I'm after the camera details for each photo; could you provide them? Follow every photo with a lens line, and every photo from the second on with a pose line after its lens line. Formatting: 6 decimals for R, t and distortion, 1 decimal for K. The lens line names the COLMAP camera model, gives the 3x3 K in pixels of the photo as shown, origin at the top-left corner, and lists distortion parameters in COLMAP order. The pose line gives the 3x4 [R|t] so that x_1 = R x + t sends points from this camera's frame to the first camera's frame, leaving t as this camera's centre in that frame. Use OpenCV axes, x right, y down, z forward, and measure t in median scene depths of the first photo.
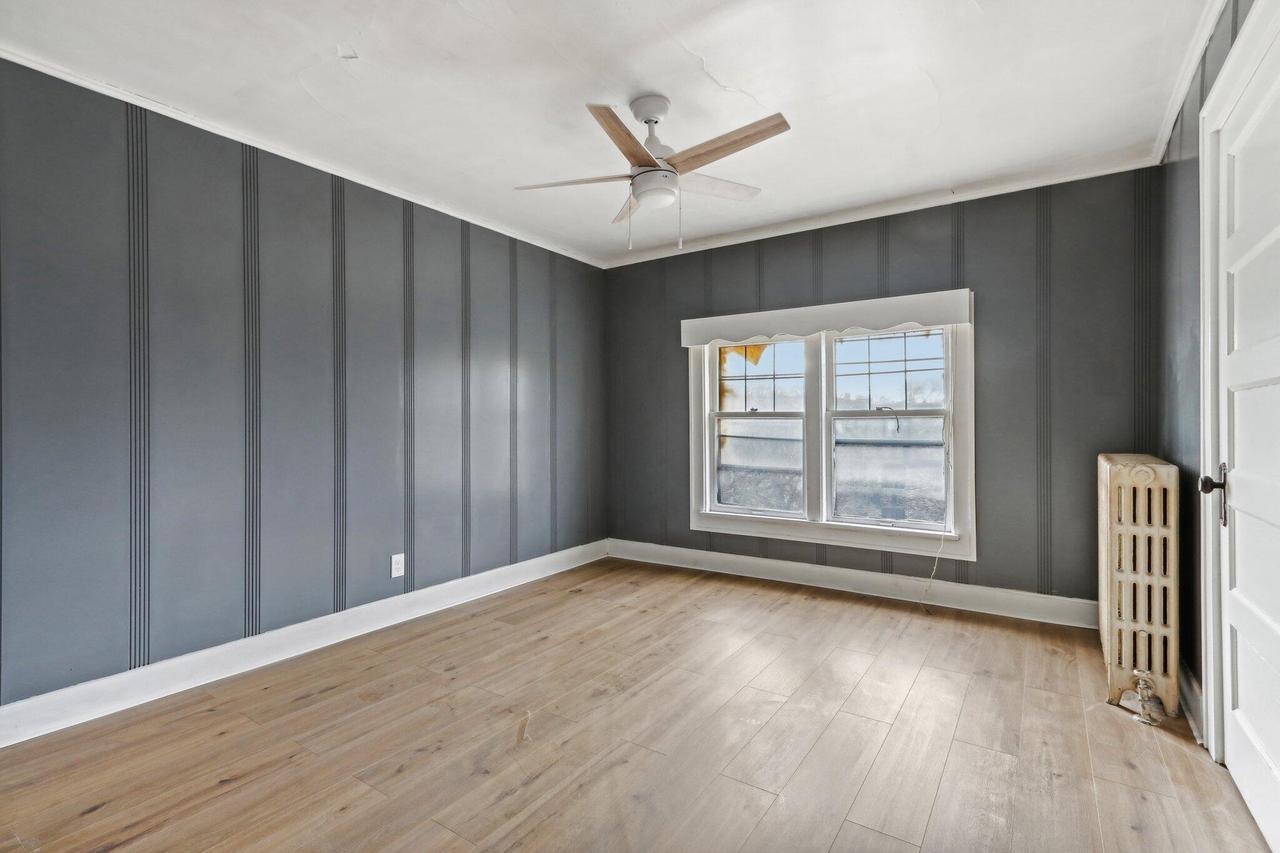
lens RADIAL K [[595.9, 0, 628.3], [0, 595.9, 417.0], [0, 0, 1]] dist [0.018064, -0.004142]
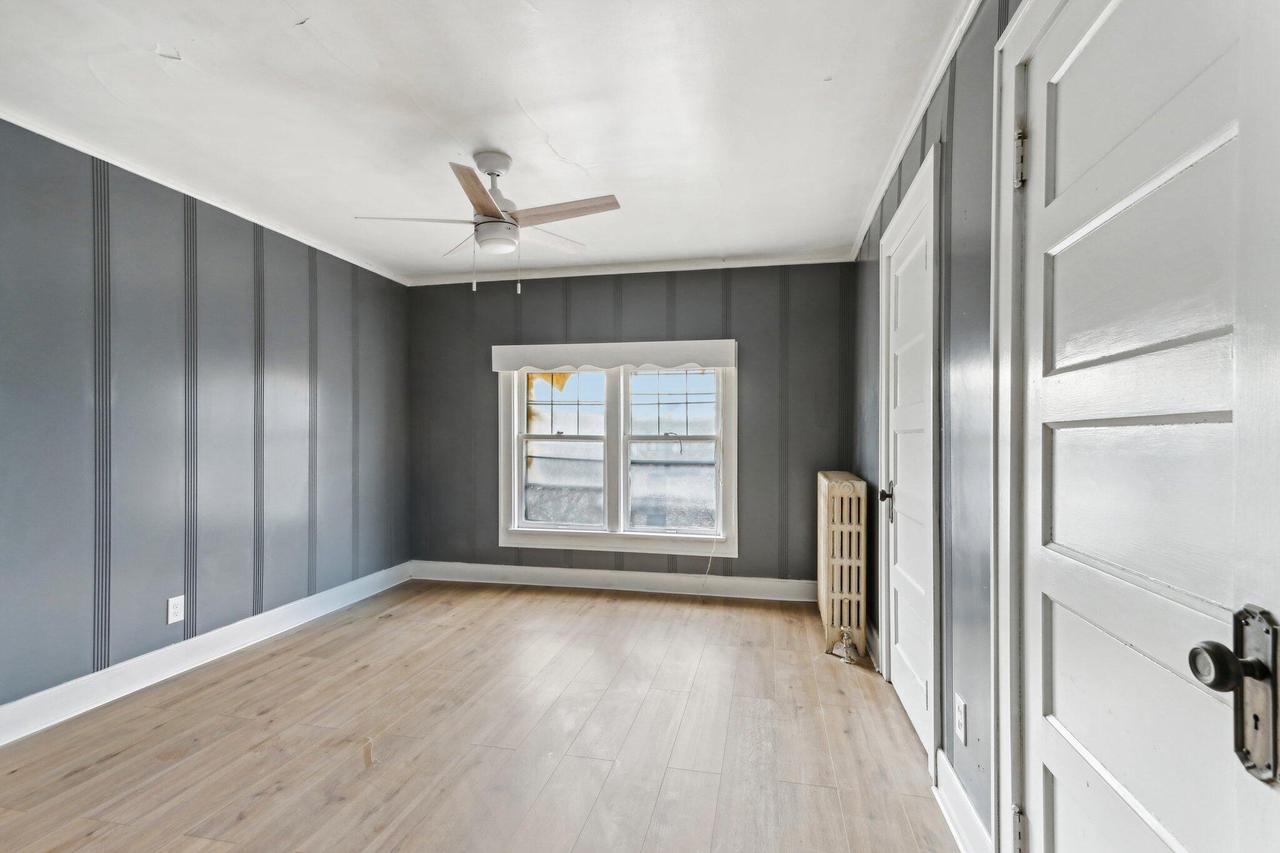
lens RADIAL K [[595.9, 0, 634.3], [0, 595.9, 426.0], [0, 0, 1]] dist [0.018064, -0.004142]
pose [[0.926728, 0.013907, 0.375475, -0.116374], [-0.012018, 0.999901, -0.007372, -0.028878], [-0.375540, 0.002319, 0.926803, -0.095528]]
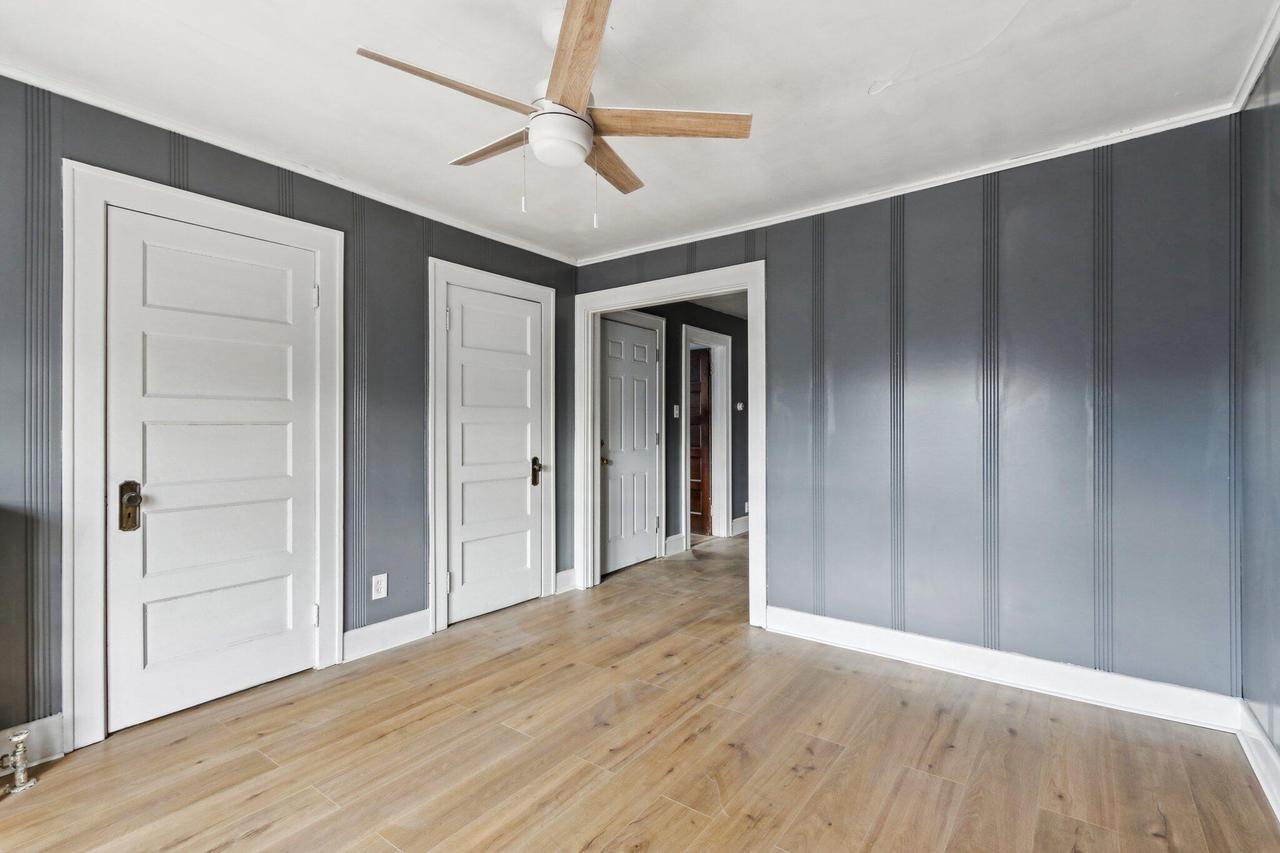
lens RADIAL K [[595.9, 0, 632.8], [0, 595.9, 425.6], [0, 0, 1]] dist [0.018064, -0.004142]
pose [[-0.999474, 0.006964, 0.031669, -0.059132], [0.006856, 0.999970, -0.003509, -0.018757], [-0.031692, -0.003290, -0.999492, 1.500658]]
